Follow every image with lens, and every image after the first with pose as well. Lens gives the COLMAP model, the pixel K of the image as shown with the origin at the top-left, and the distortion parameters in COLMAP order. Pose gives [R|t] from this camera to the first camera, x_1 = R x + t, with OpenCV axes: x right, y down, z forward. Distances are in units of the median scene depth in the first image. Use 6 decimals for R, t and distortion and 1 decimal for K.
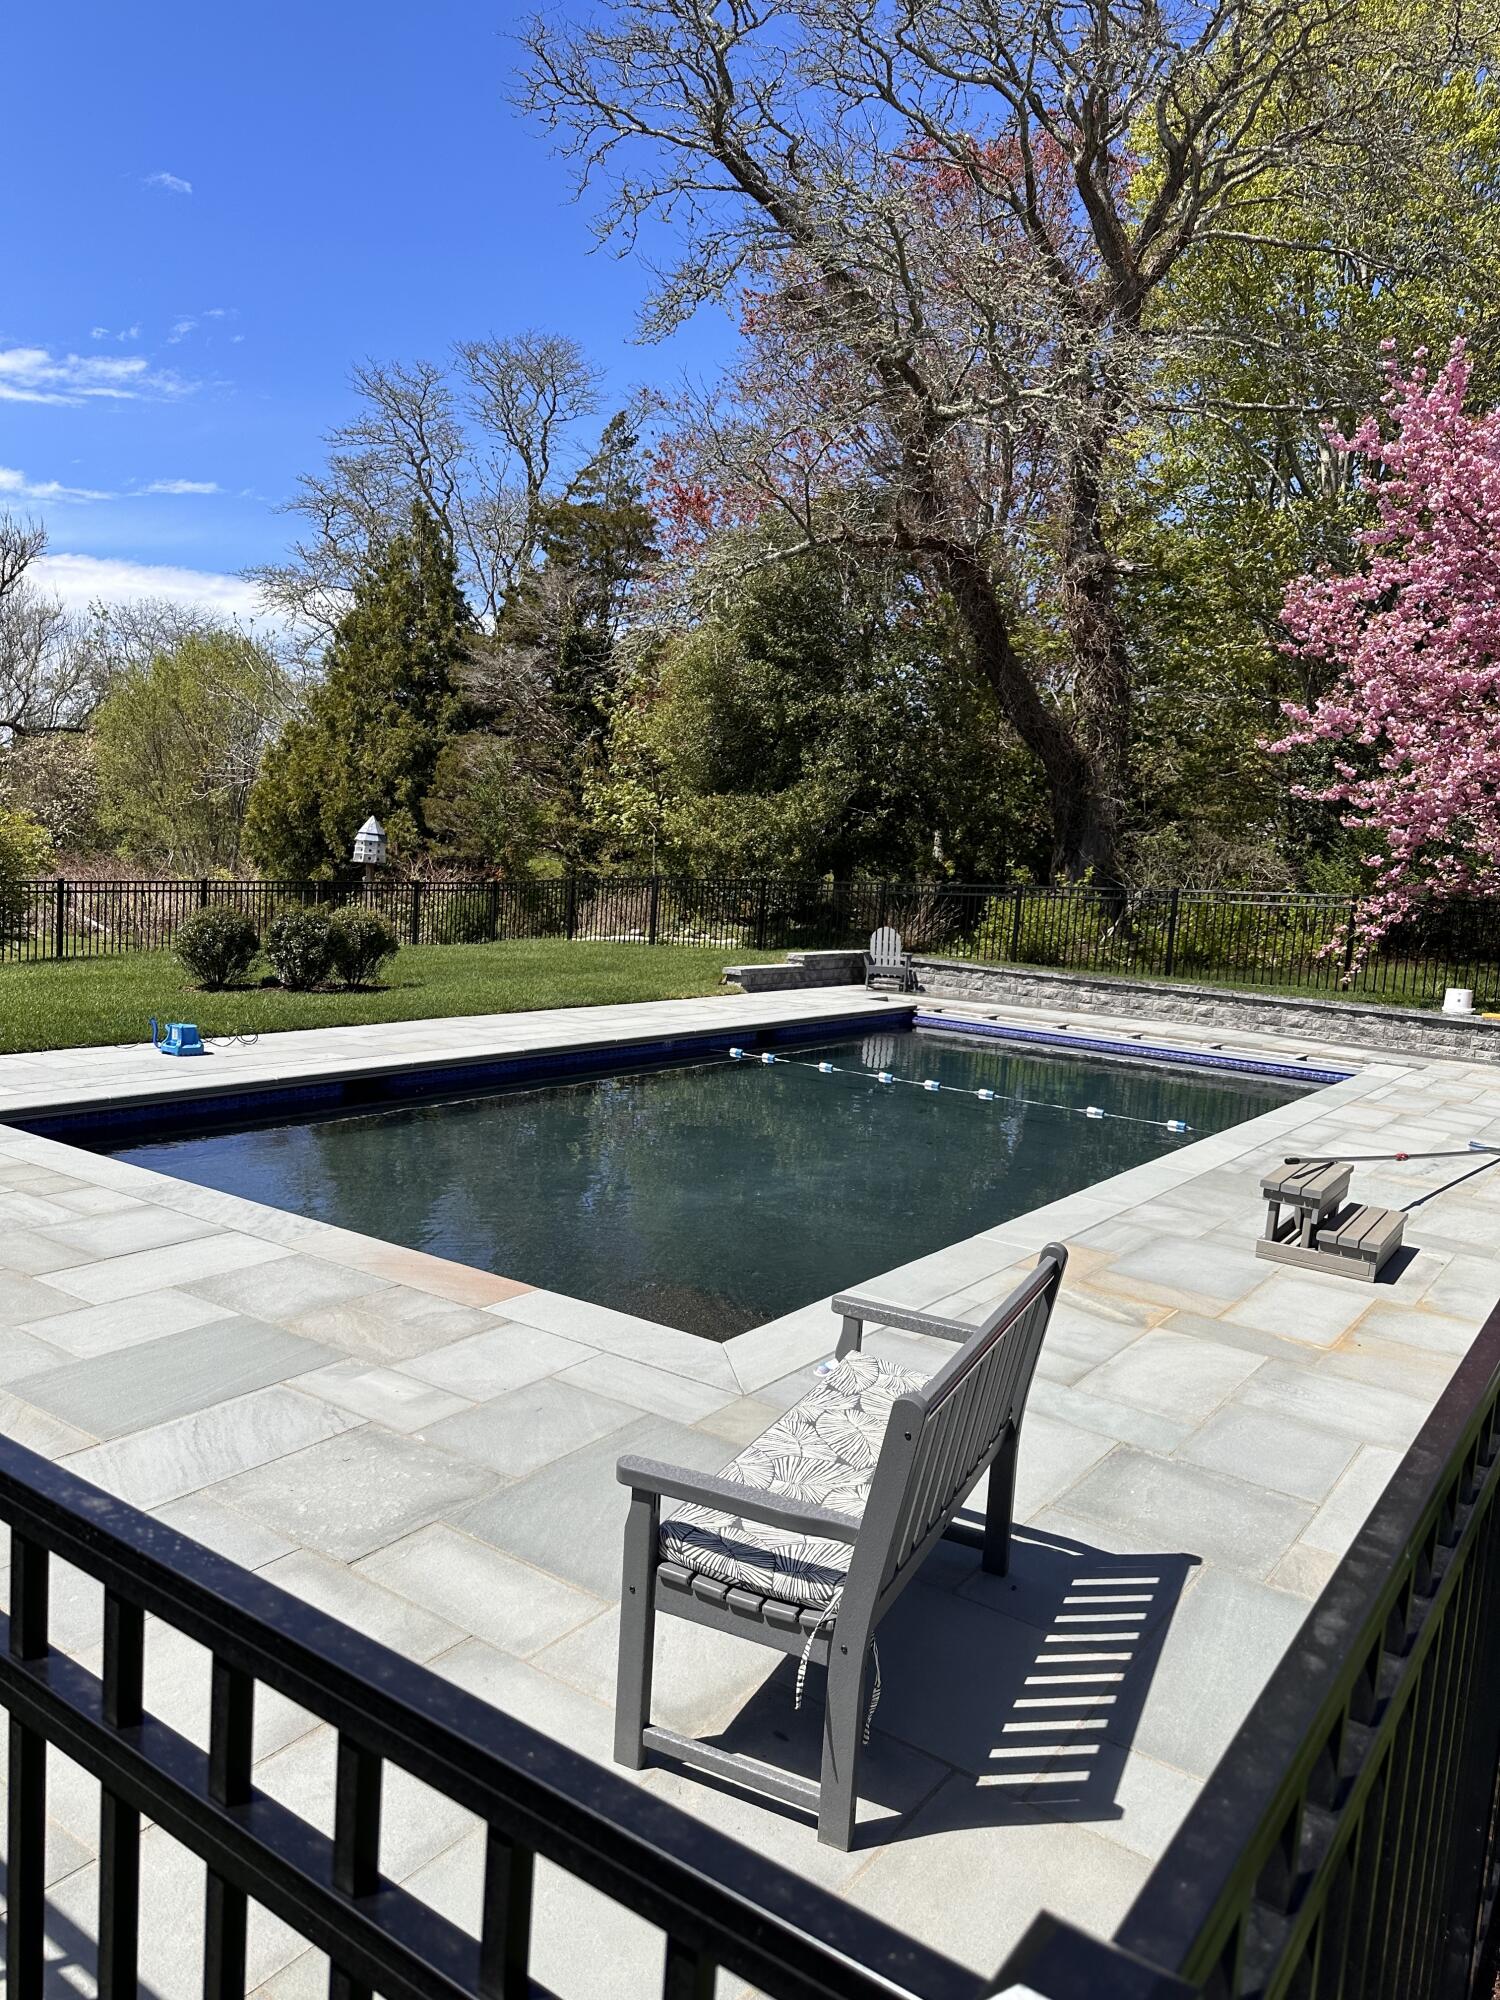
lens RADIAL K [[1401.0, 0, 751.4], [0, 1401.0, 1006.9], [0, 0, 1]] dist [0.015170, -0.017639]
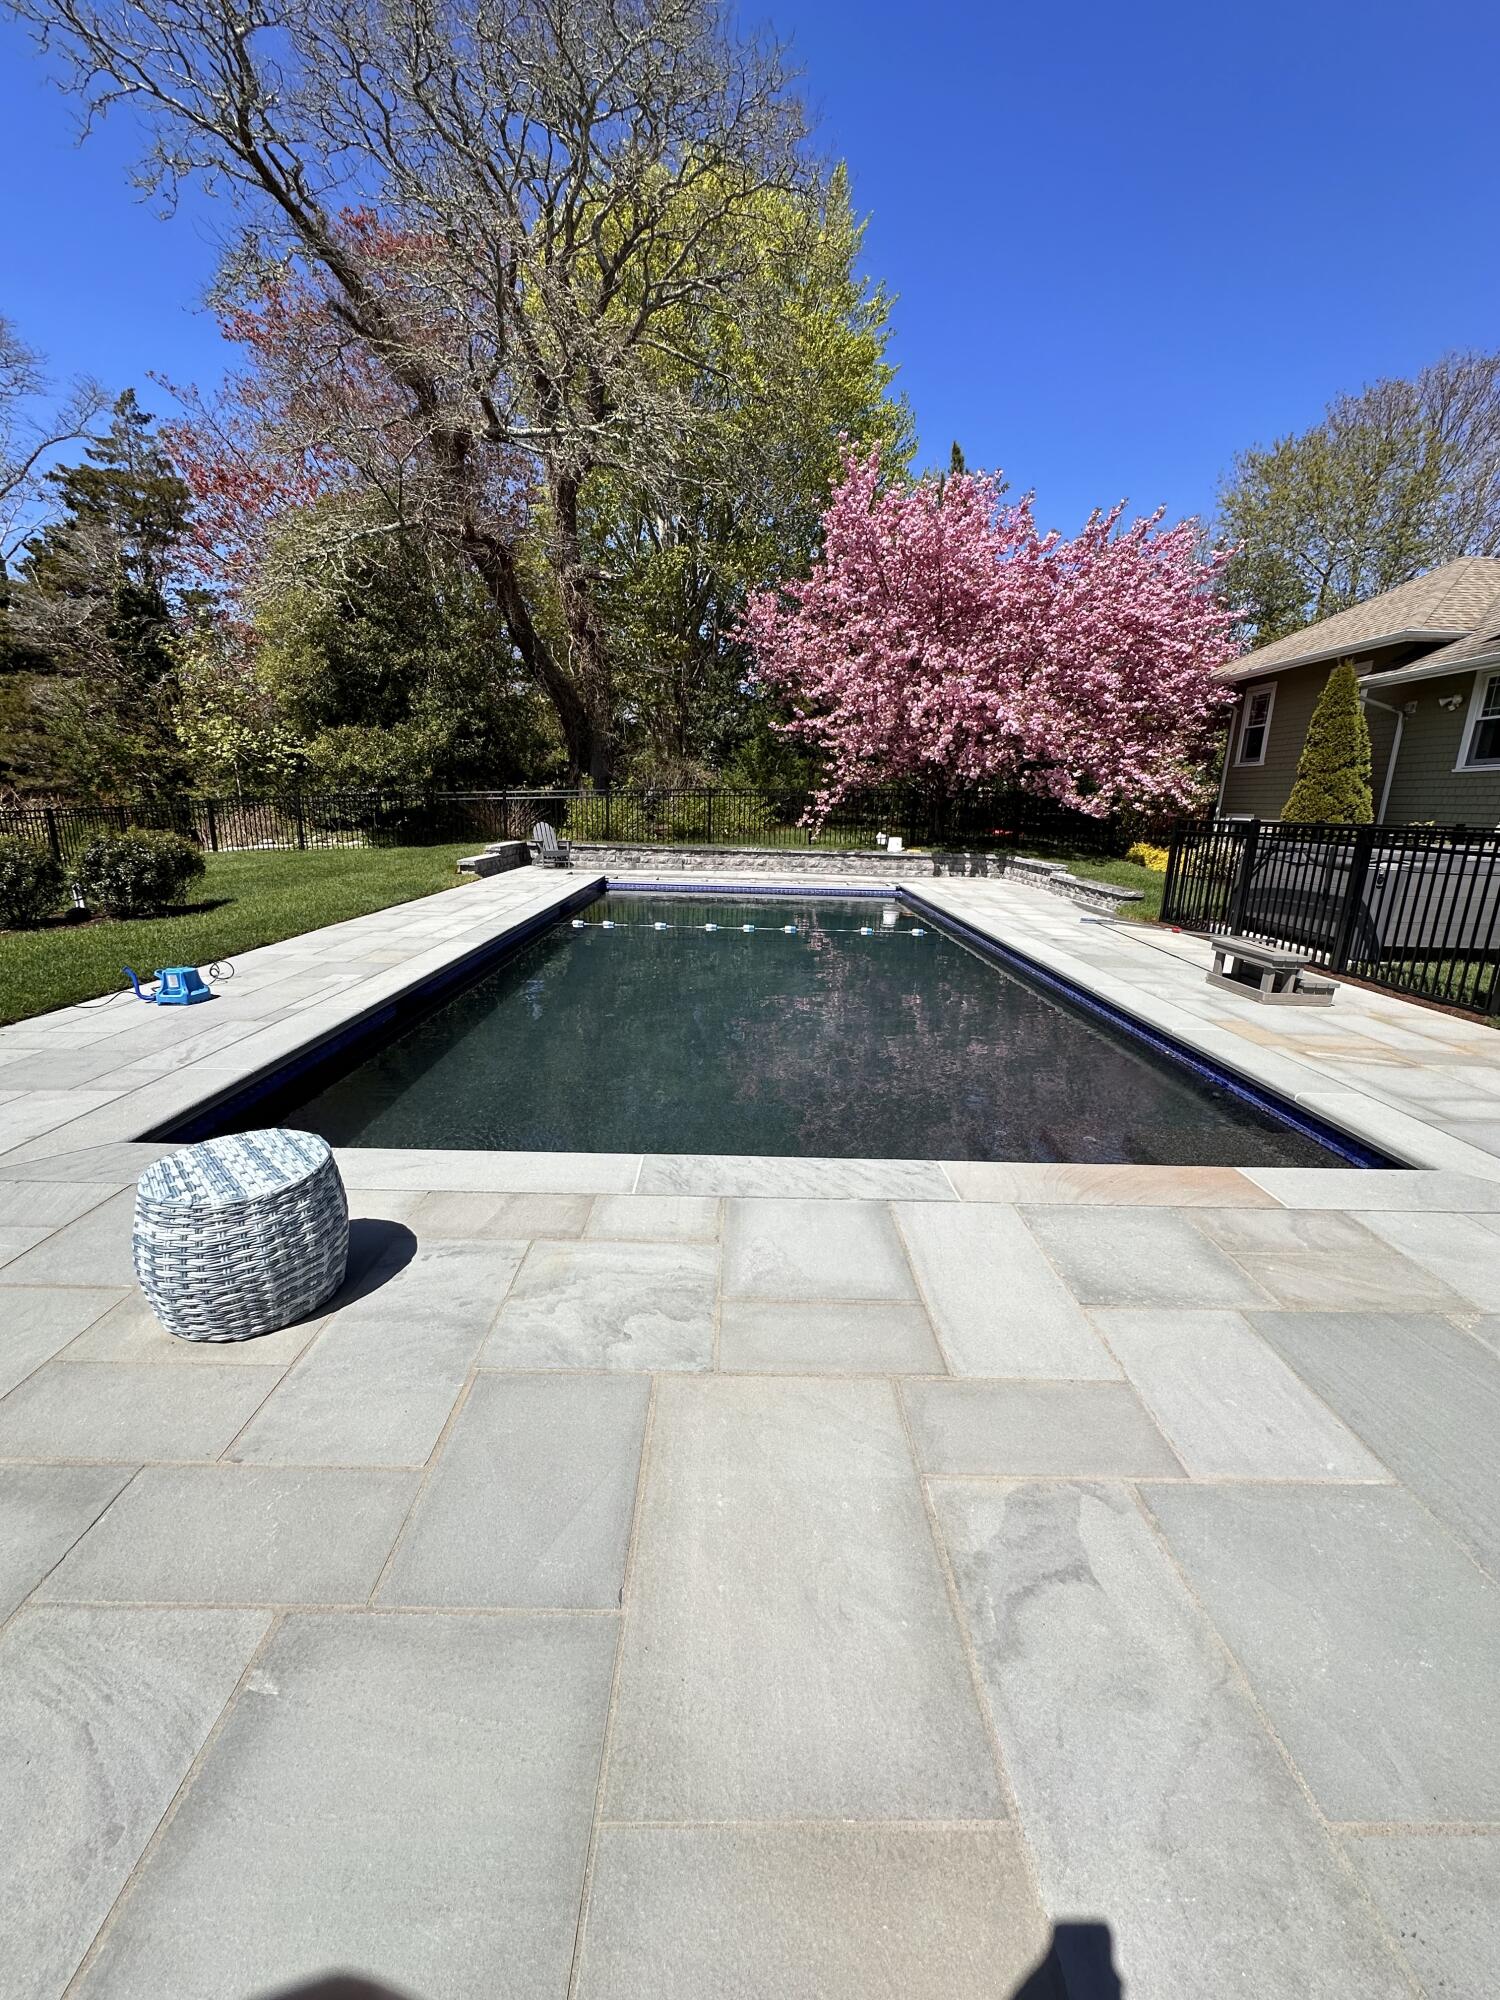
lens RADIAL K [[796.1, 0, 745.5], [0, 796.1, 999.7], [0, 0, 1]] dist [-0.007794, 0.001958]
pose [[0.818121, -0.179177, 0.546419, -0.229246], [0.086623, 0.977775, 0.190927, -0.019227], [-0.568484, -0.108869, 0.815459, 0.228180]]
